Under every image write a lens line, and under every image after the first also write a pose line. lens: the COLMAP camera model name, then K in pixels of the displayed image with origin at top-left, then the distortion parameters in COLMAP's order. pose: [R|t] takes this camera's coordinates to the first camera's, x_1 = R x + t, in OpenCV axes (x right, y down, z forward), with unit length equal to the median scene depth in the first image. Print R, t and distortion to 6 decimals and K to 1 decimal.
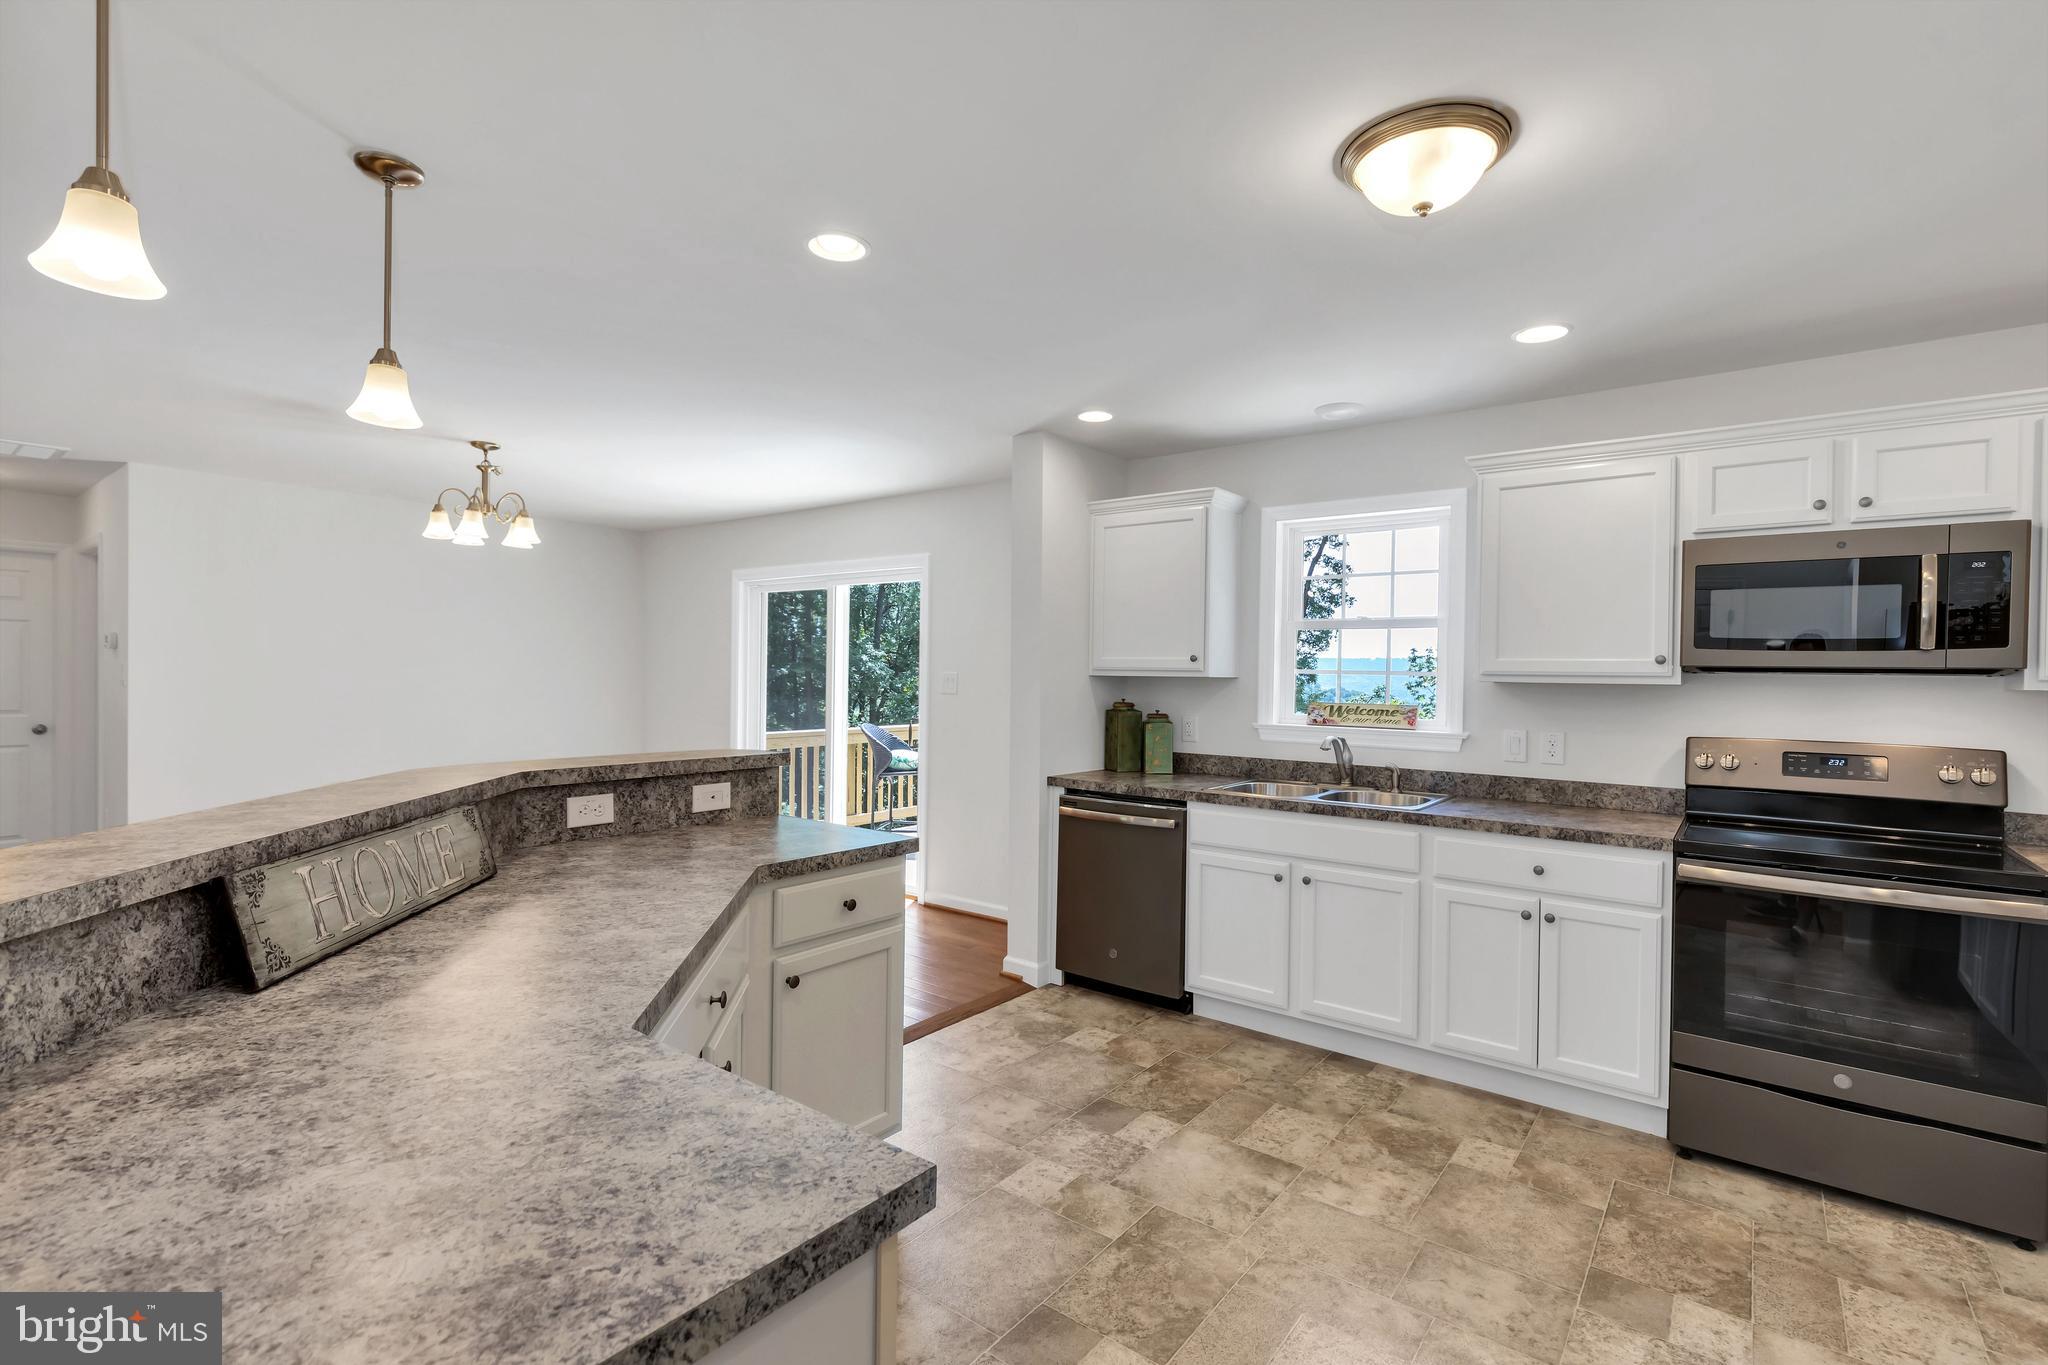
lens RADIAL K [[943.4, 0, 1025.9], [0, 943.4, 676.8], [0, 0, 1]] dist [0.010341, -0.000102]
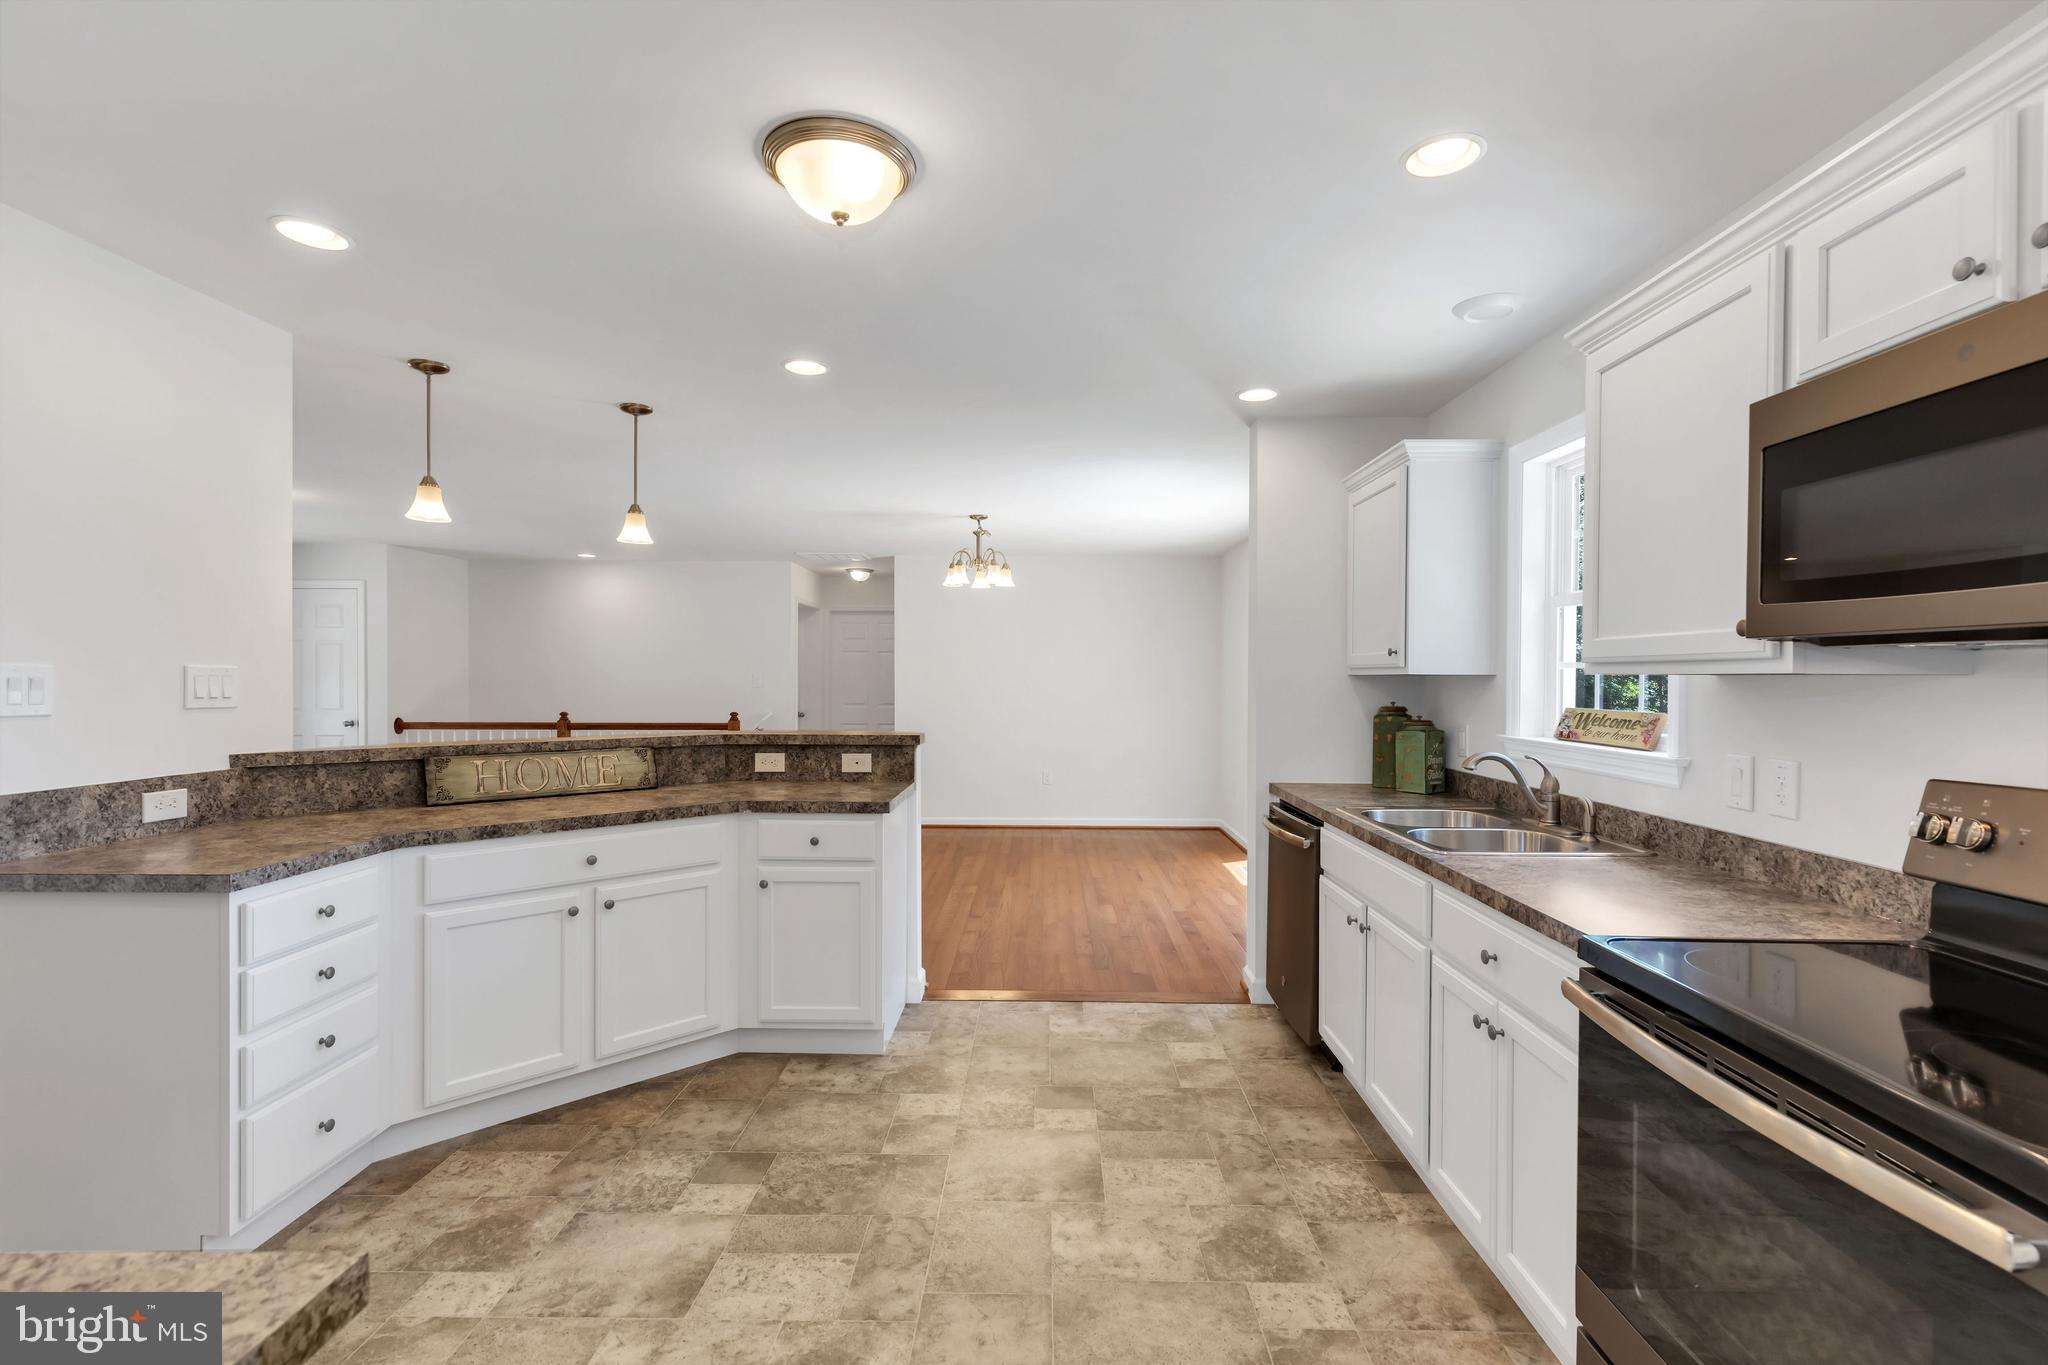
lens RADIAL K [[929.6, 0, 1024.0], [0, 929.6, 682.5], [0, 0, 1]] dist [0.009699, -0.000510]
pose [[0.596843, -0.006465, -0.802332, 0.885776], [0.002090, 0.999977, -0.006503, 0.016462], [0.802355, 0.002205, 0.596843, 0.357066]]
